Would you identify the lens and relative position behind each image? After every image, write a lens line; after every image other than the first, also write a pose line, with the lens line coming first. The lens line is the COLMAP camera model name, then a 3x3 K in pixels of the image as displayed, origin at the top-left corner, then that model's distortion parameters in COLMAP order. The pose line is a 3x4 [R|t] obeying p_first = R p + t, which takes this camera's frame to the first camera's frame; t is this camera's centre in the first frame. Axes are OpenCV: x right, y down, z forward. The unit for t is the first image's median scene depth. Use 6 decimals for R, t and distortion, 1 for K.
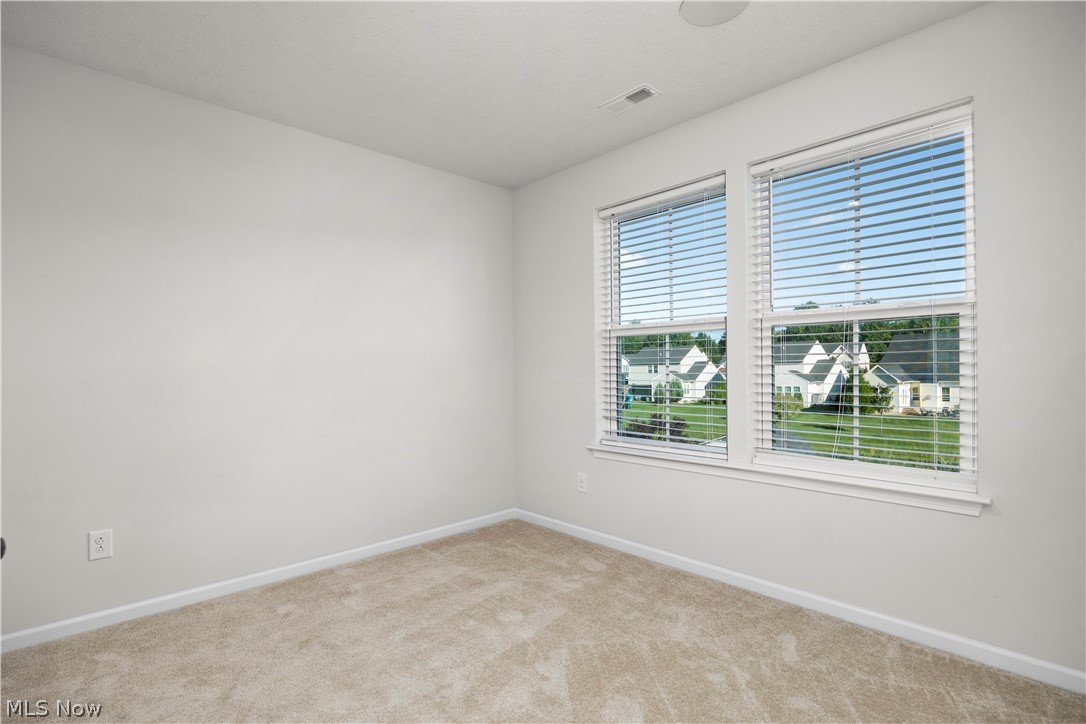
lens RADIAL K [[511.5, 0, 545.0], [0, 511.5, 369.8], [0, 0, 1]] dist [-0.000735, -0.000139]
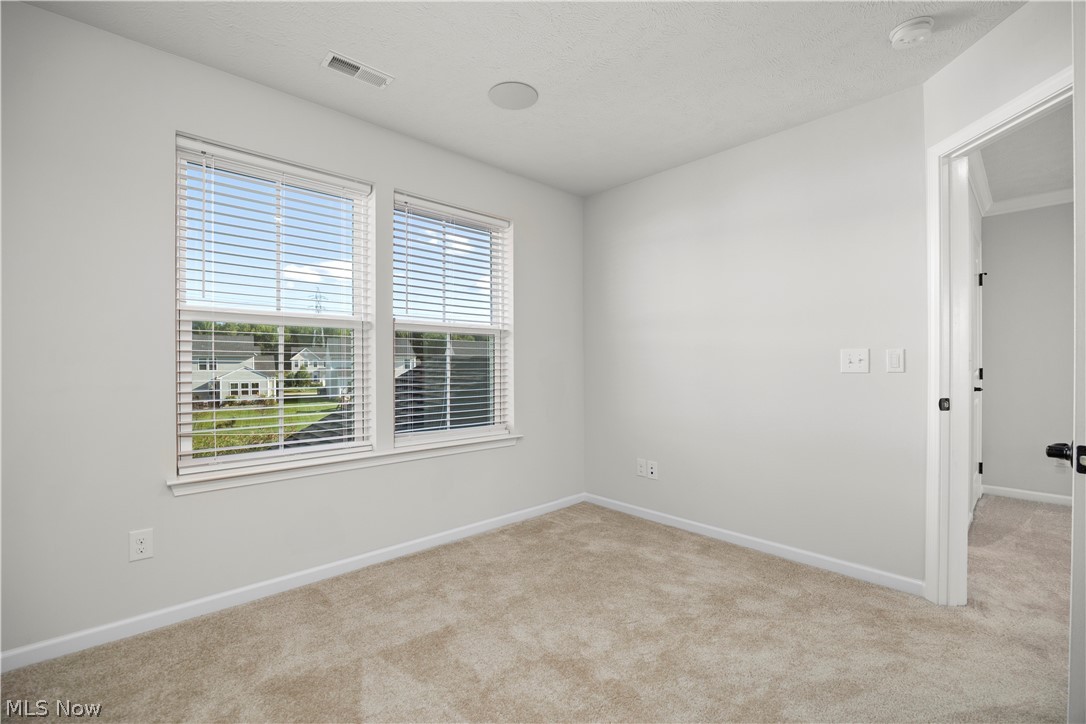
lens RADIAL K [[465.7, 0, 538.6], [0, 465.7, 364.7], [0, 0, 1]] dist [-0.017711, 0.000617]
pose [[0.035445, 0.002826, 0.999368, -0.528068], [0.002579, 0.999992, -0.002919, 0.000223], [-0.999368, 0.002680, 0.035438, 0.532567]]
